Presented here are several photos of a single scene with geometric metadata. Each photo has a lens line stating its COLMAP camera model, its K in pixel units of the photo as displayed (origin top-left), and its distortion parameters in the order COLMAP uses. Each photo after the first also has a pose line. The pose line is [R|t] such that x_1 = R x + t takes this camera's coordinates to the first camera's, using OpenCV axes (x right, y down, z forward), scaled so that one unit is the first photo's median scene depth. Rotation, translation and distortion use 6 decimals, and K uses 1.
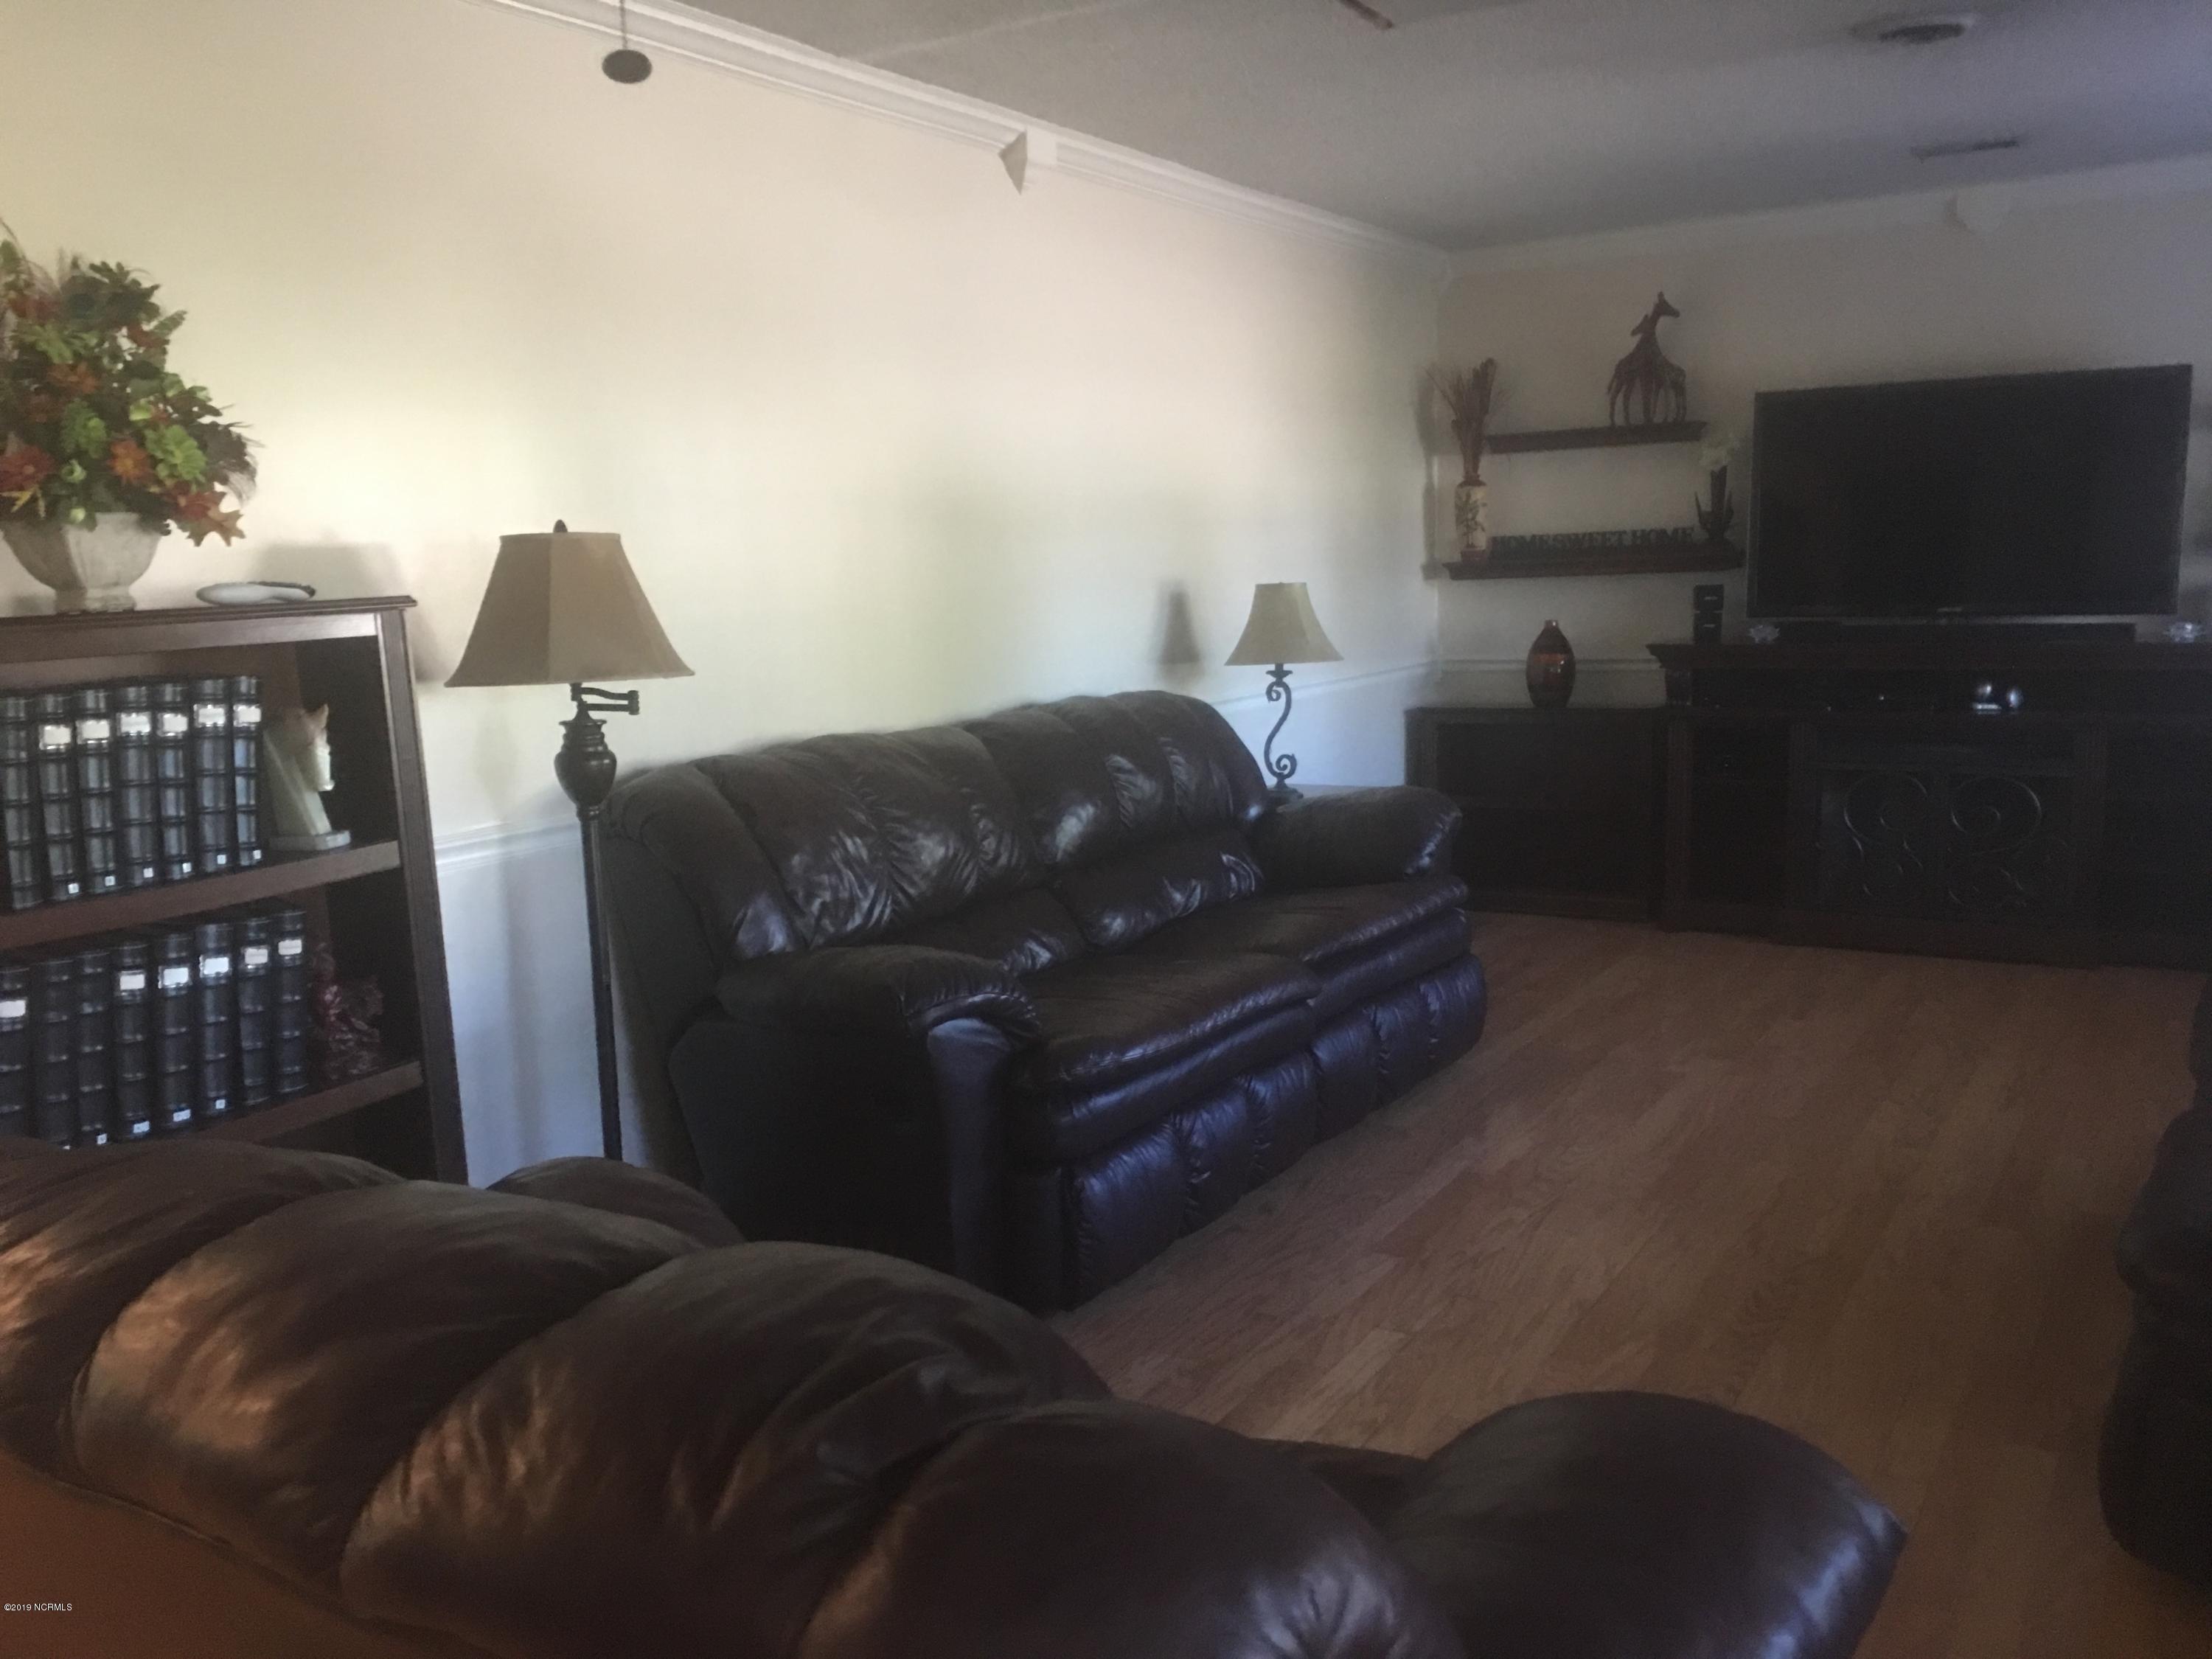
lens RADIAL K [[1884.2, 0, 1106.0], [0, 1884.2, 829.5], [0, 0, 1]] dist [0.049042, -0.002606]
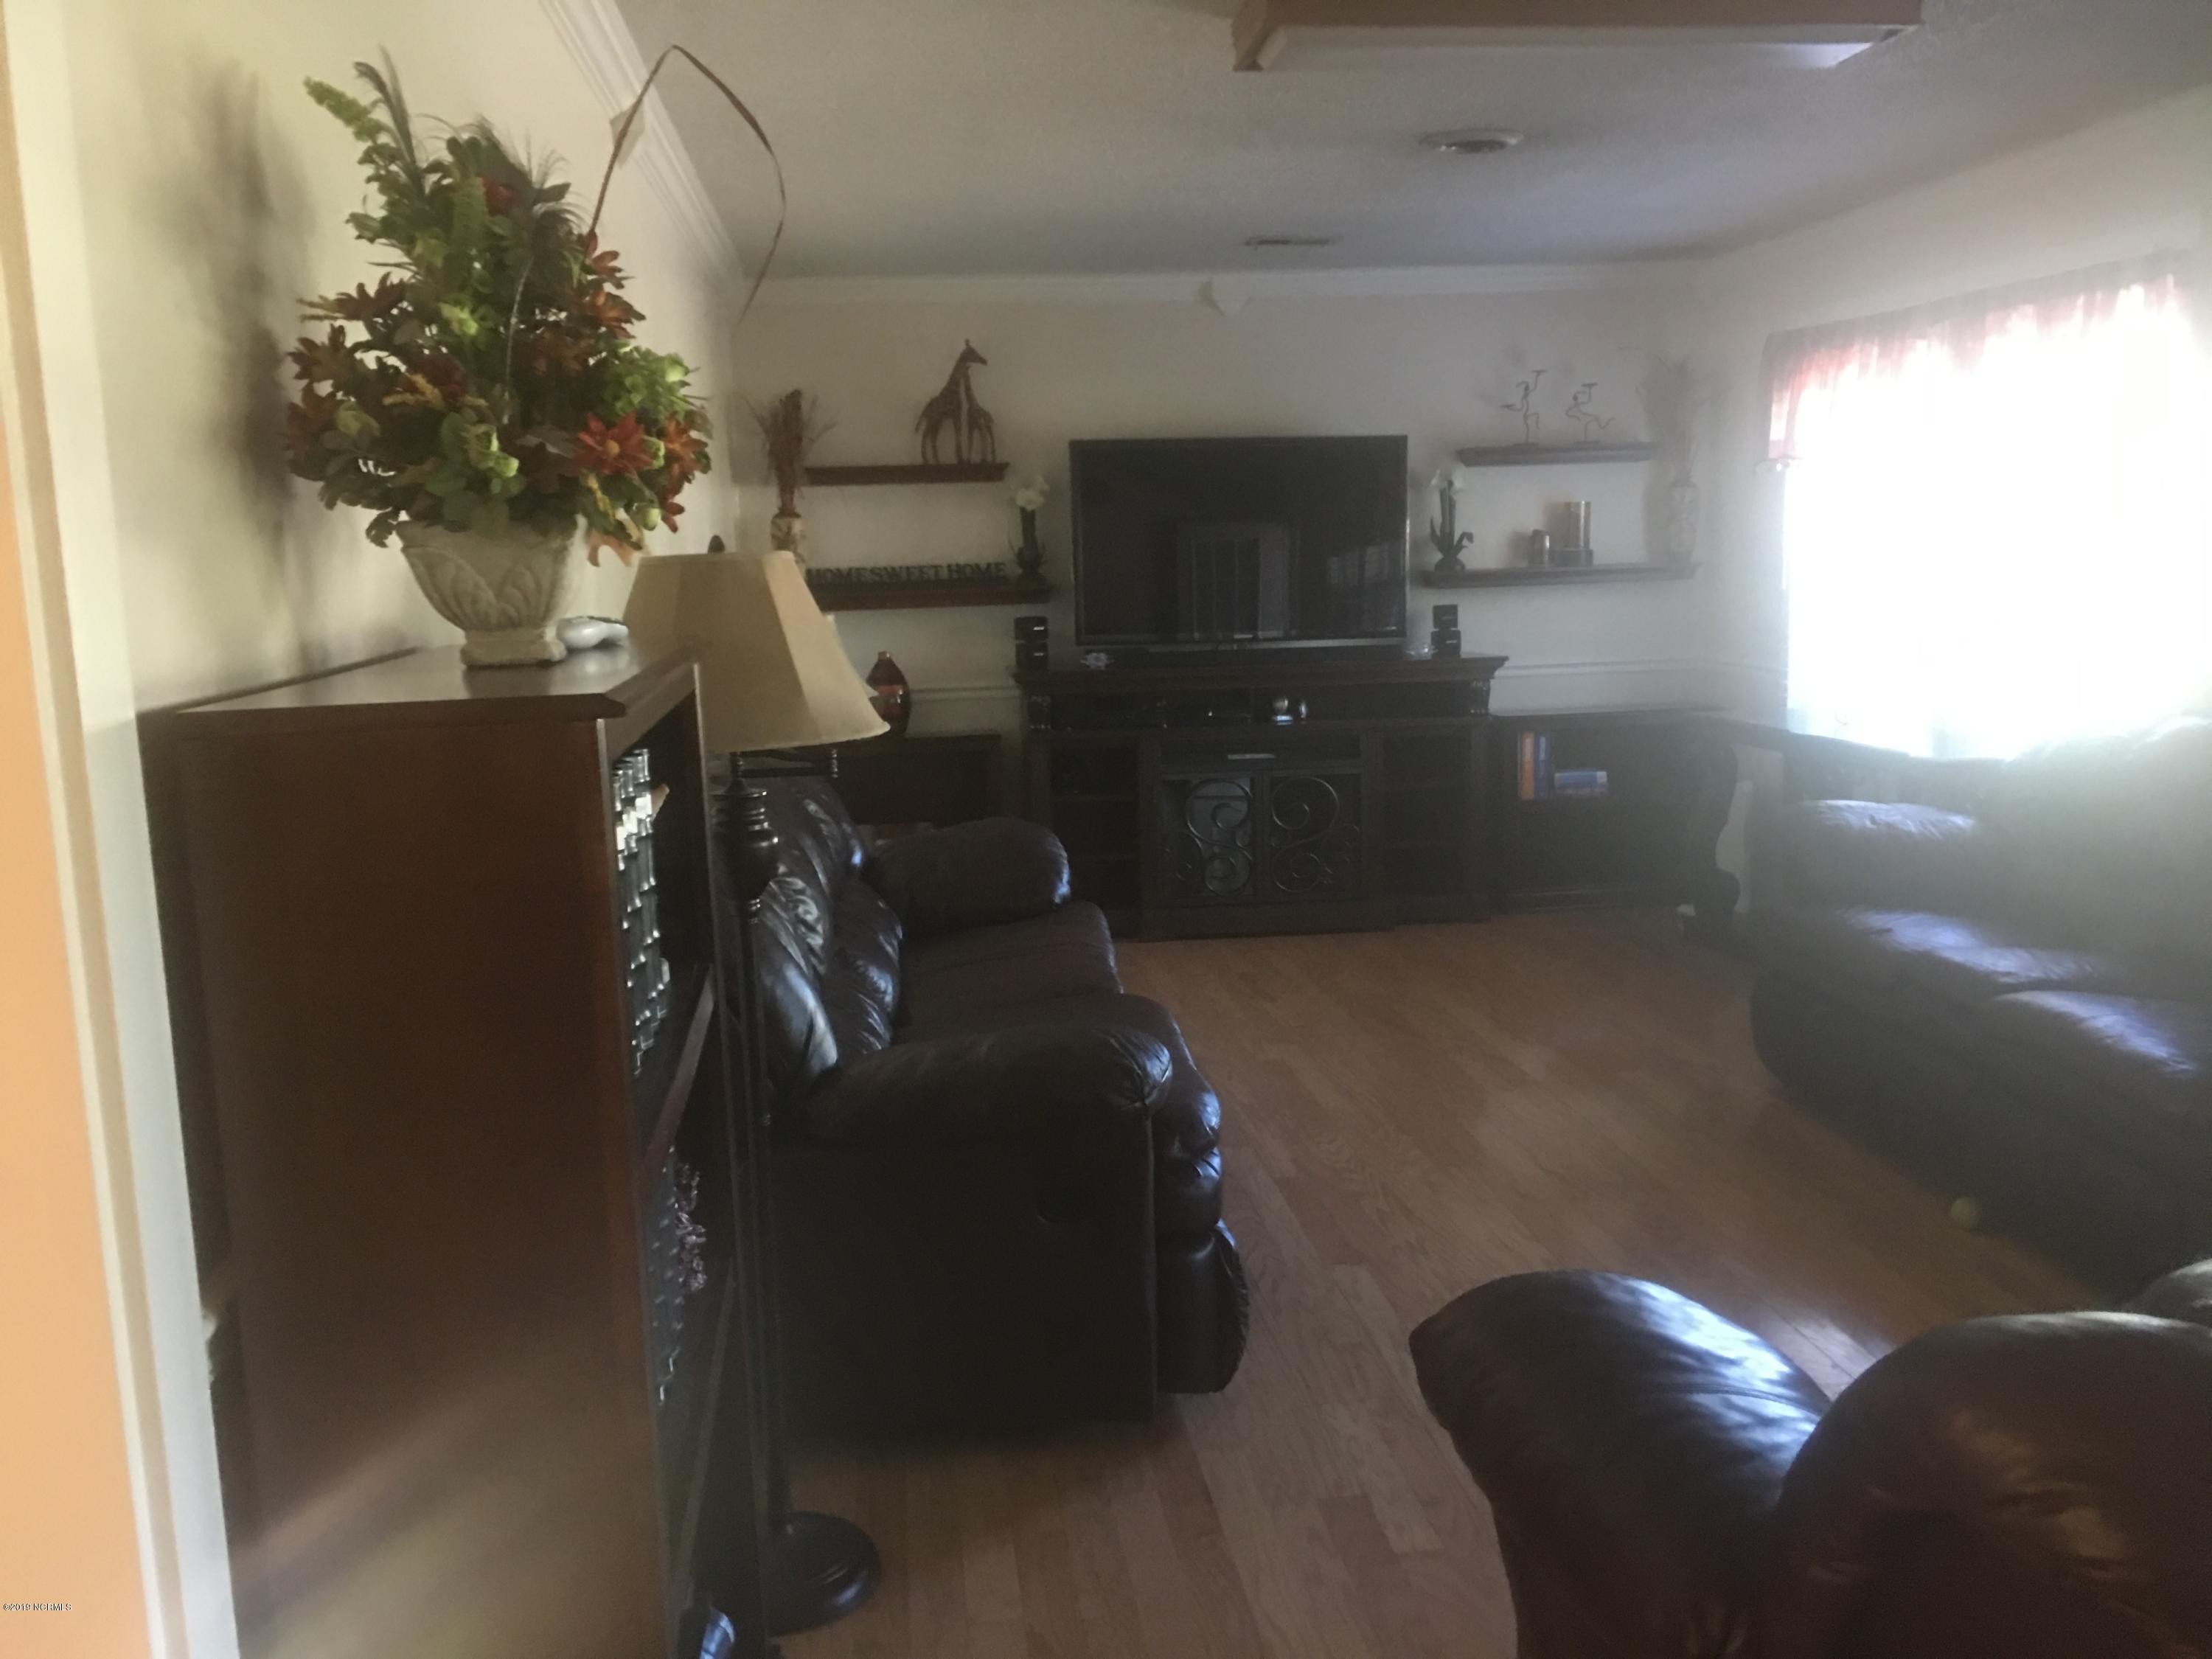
lens RADIAL K [[1860.0, 0, 1106.0], [0, 1860.0, 829.5], [0, 0, 1]] dist [0.089545, 0.001767]
pose [[0.794613, -0.078203, 0.602058, -0.292696], [0.088689, 0.995983, 0.012317, -0.017865], [-0.600603, 0.043609, 0.798357, 0.135702]]
